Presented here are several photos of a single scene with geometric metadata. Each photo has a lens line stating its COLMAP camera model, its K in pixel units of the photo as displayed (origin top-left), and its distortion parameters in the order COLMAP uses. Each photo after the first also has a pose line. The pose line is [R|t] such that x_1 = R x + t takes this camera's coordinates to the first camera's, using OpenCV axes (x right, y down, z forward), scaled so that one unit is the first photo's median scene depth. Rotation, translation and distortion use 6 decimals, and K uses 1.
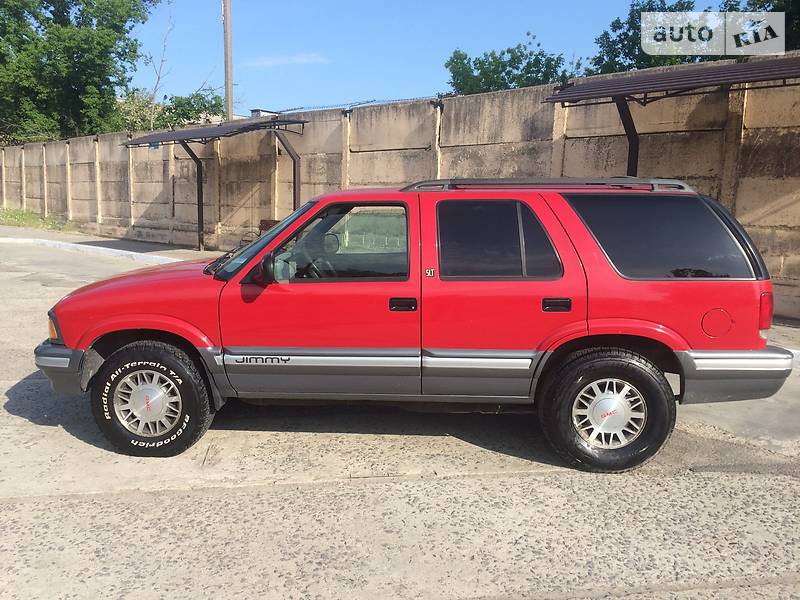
lens RADIAL K [[686.8, 0, 404.3], [0, 686.8, 299.3], [0, 0, 1]] dist [0.073435, -0.093434]
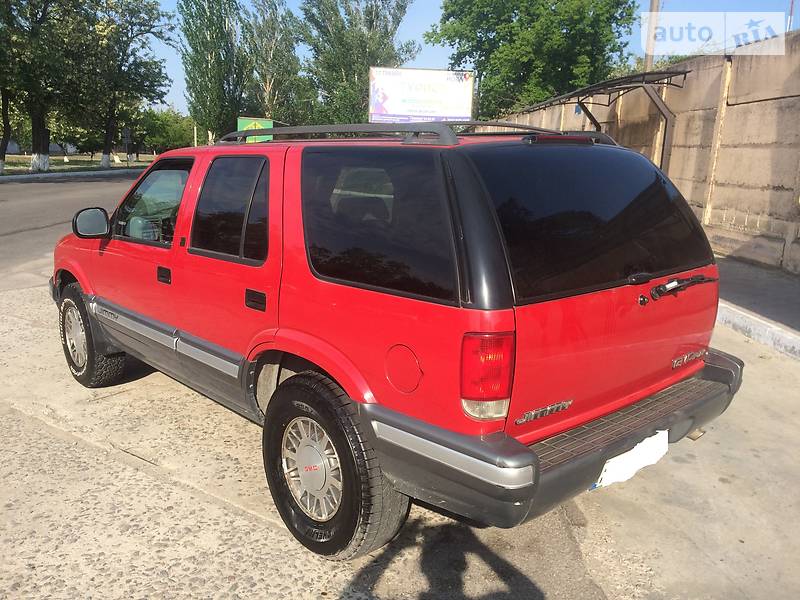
lens RADIAL K [[686.8, 0, 396.8], [0, 686.8, 301.3], [0, 0, 1]] dist [0.073435, -0.093434]
pose [[0.718339, 0.143789, -0.680671, 0.235115], [-0.112567, 0.989538, 0.090240, -0.020731], [0.686526, 0.011798, 0.727010, 0.163566]]
